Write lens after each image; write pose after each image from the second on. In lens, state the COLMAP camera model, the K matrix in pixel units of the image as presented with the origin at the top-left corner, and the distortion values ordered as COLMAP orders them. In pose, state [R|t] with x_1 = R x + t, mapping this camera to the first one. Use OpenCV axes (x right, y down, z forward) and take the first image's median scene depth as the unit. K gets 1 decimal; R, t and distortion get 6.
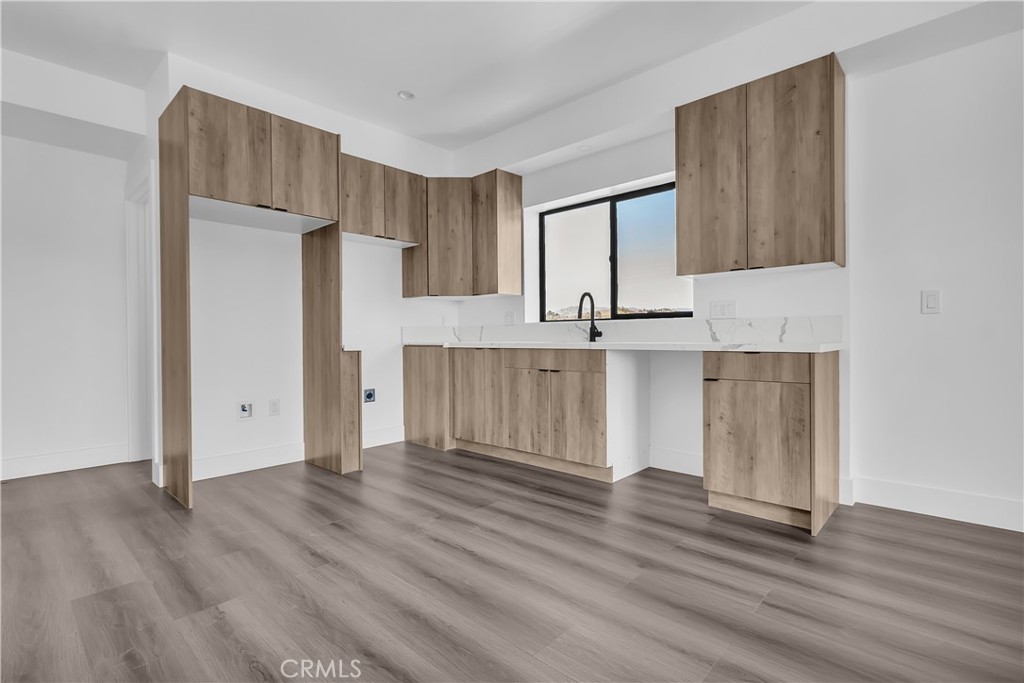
lens RADIAL K [[489.0, 0, 512.0], [0, 489.0, 341.5], [0, 0, 1]] dist [-0.001420, -0.000032]
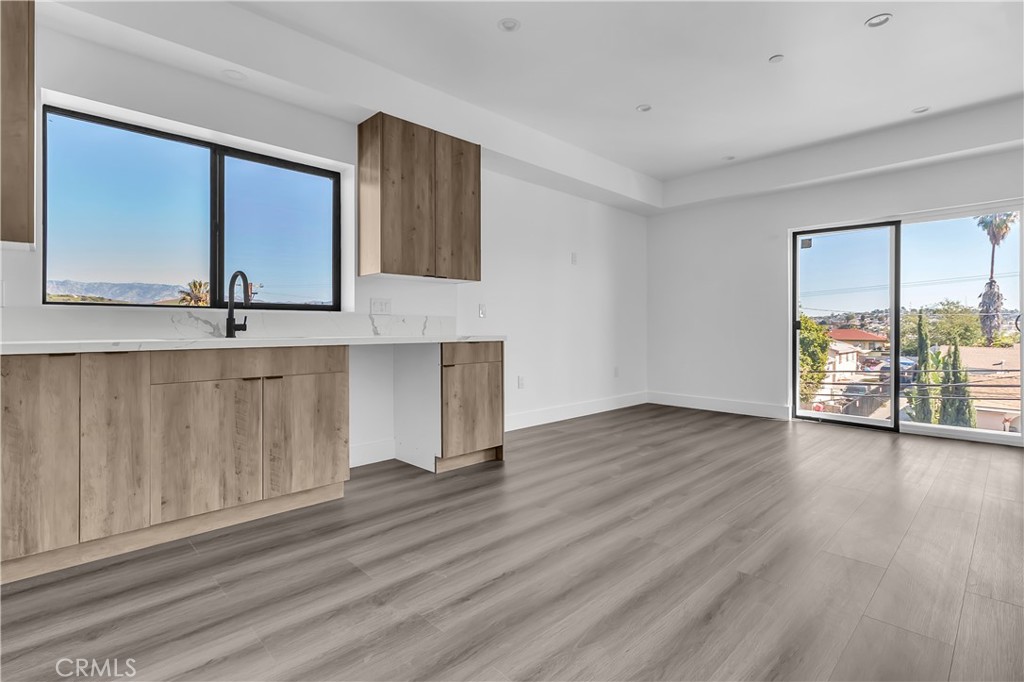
lens RADIAL K [[474.1, 0, 531.3], [0, 474.1, 325.1], [0, 0, 1]] dist [0.000717, -0.000023]
pose [[0.040295, 0.015016, 0.999075, -0.664949], [0.012223, 0.999805, -0.015520, -0.002415], [-0.999113, 0.012838, 0.040104, 0.646964]]
